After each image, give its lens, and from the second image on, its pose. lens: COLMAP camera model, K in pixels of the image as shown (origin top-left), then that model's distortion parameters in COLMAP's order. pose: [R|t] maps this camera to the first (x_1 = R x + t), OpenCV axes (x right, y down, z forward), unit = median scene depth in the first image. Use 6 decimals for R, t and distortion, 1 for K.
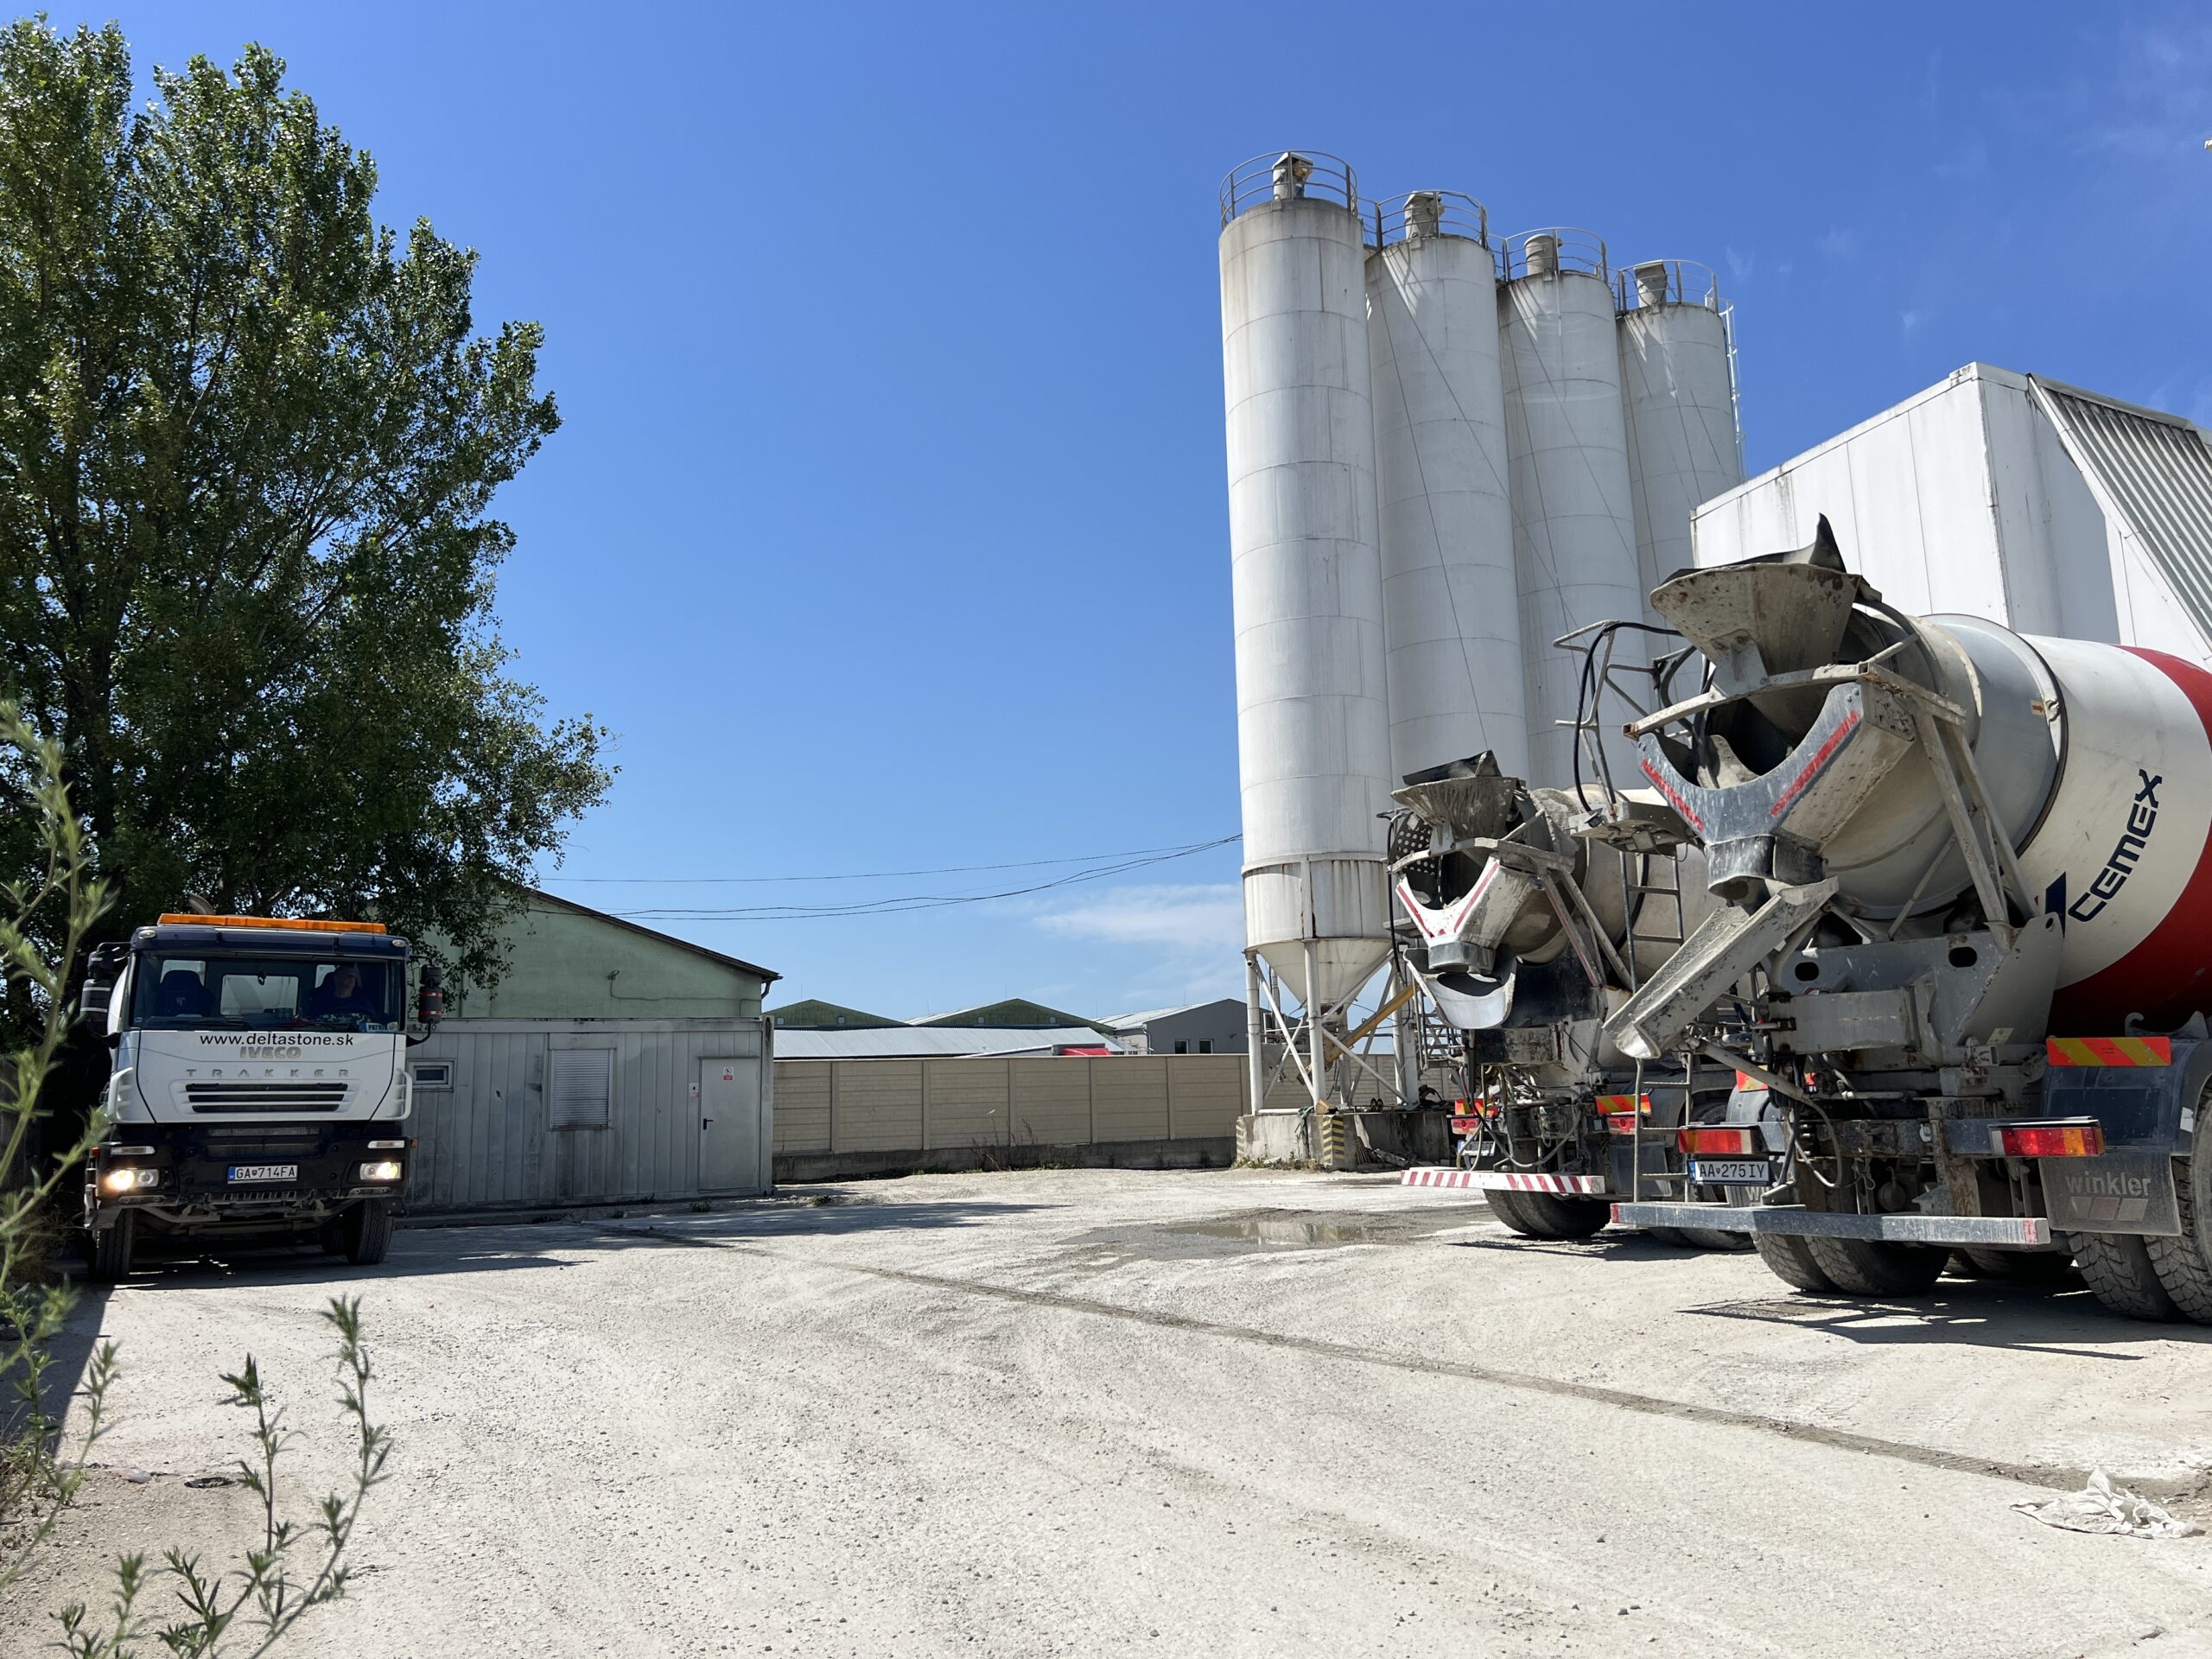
lens RADIAL K [[1657.9, 0, 1106.0], [0, 1657.9, 829.5], [0, 0, 1]] dist [0.067199, -0.079882]
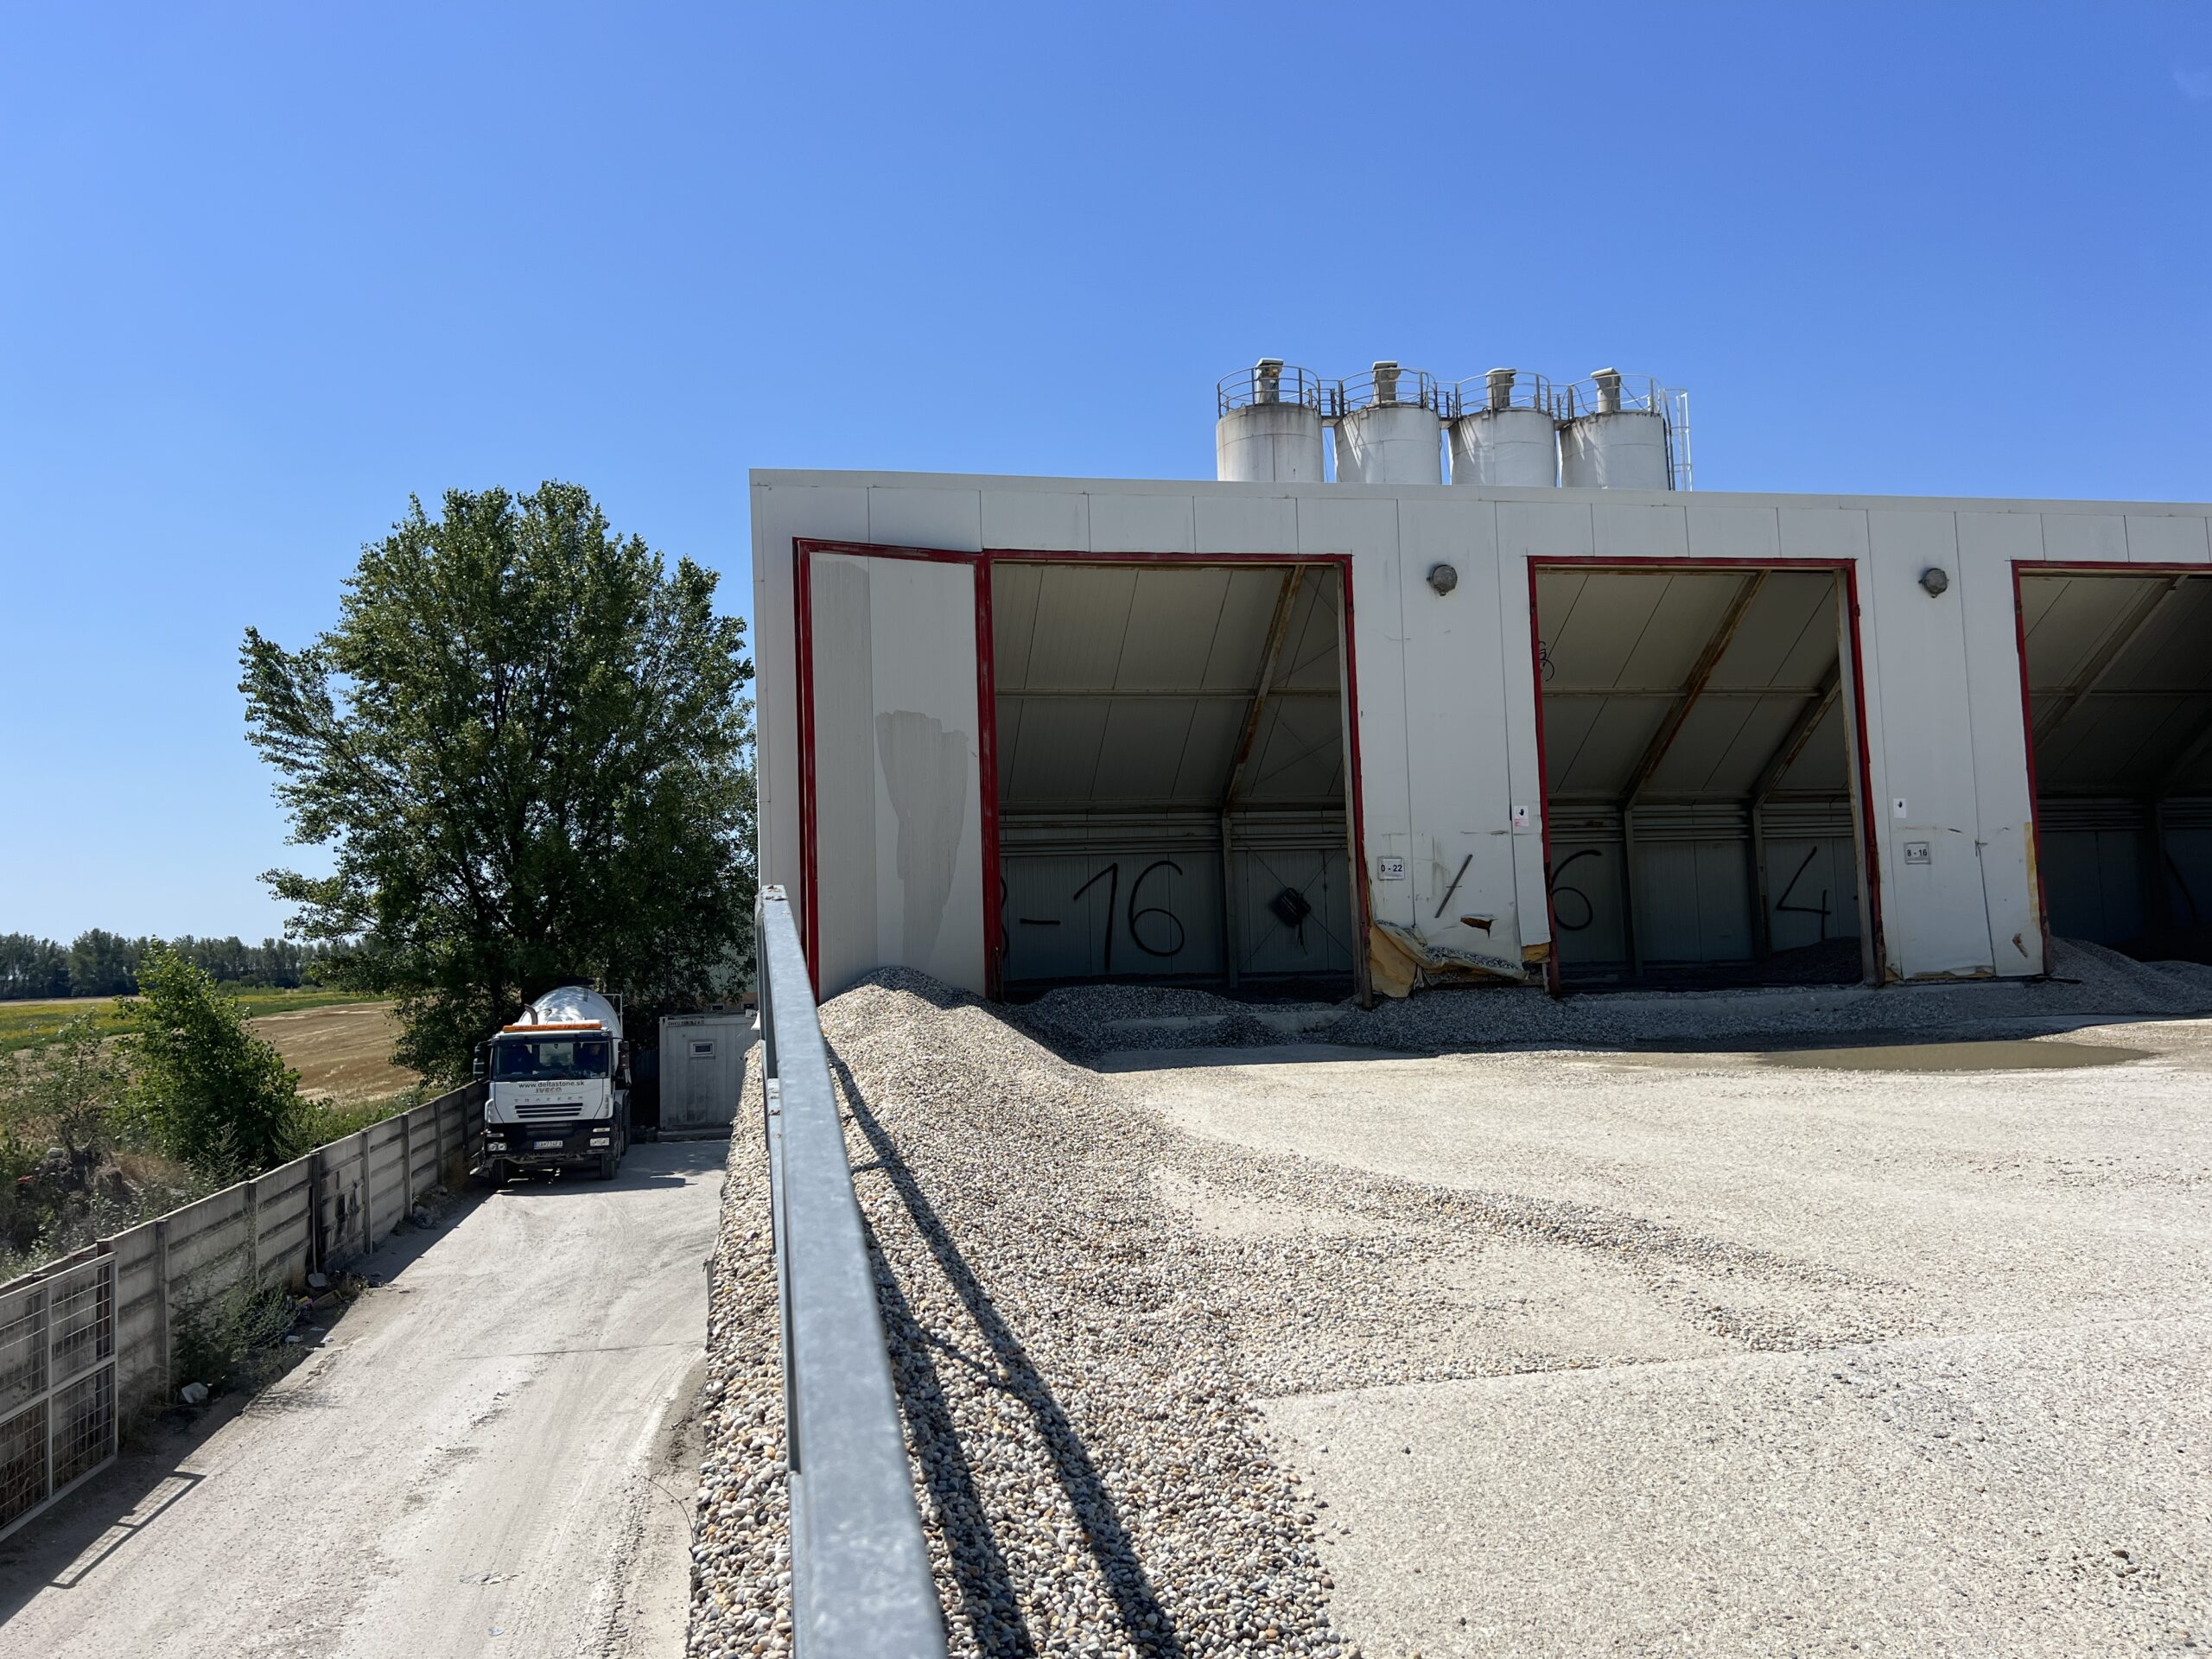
lens RADIAL K [[1657.9, 0, 1106.0], [0, 1657.9, 829.5], [0, 0, 1]] dist [0.067199, -0.079882]
pose [[0.955430, -0.026550, -0.294020, 0.561239], [0.058797, 0.993108, 0.101385, -0.252838], [0.289302, -0.114153, 0.950407, -0.552712]]
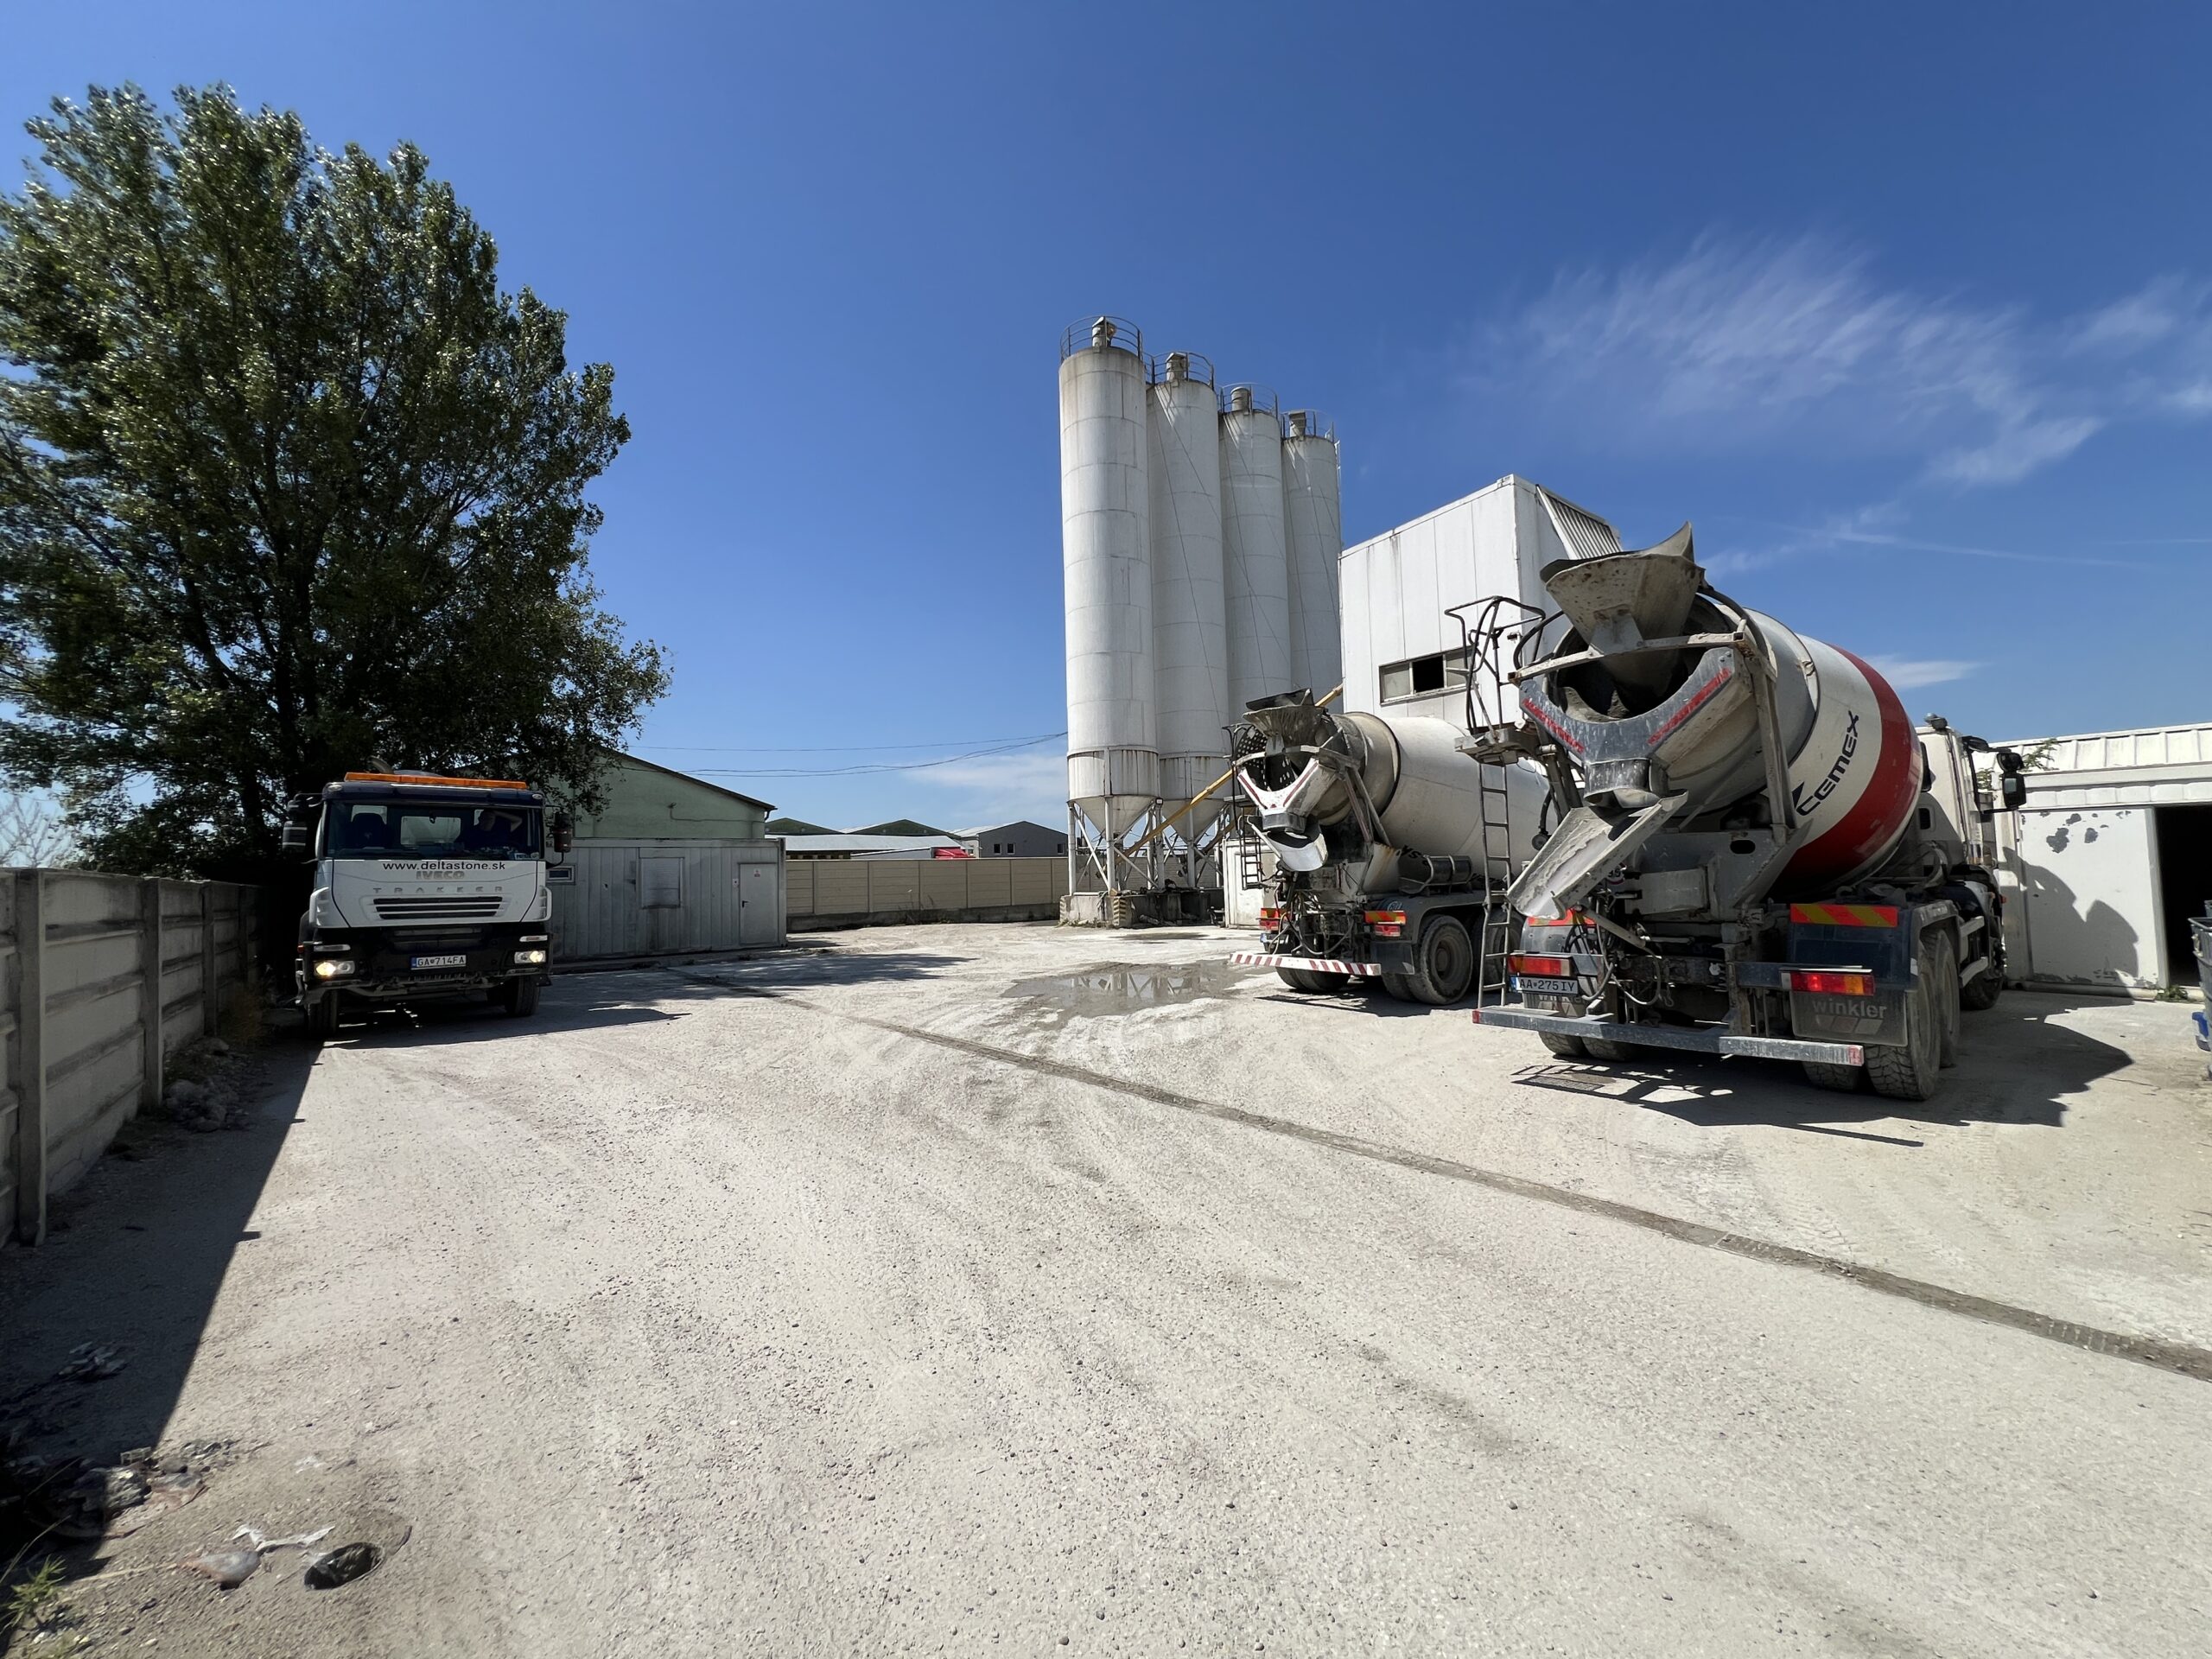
lens RADIAL K [[889.4, 0, 1097.0], [0, 889.4, 828.0], [0, 0, 1]] dist [-0.001166, -0.000453]
pose [[0.985483, 0.012634, 0.169302, -0.057766], [-0.031709, 0.993377, 0.110441, -0.002230], [-0.166786, -0.114207, 0.979357, 0.127149]]
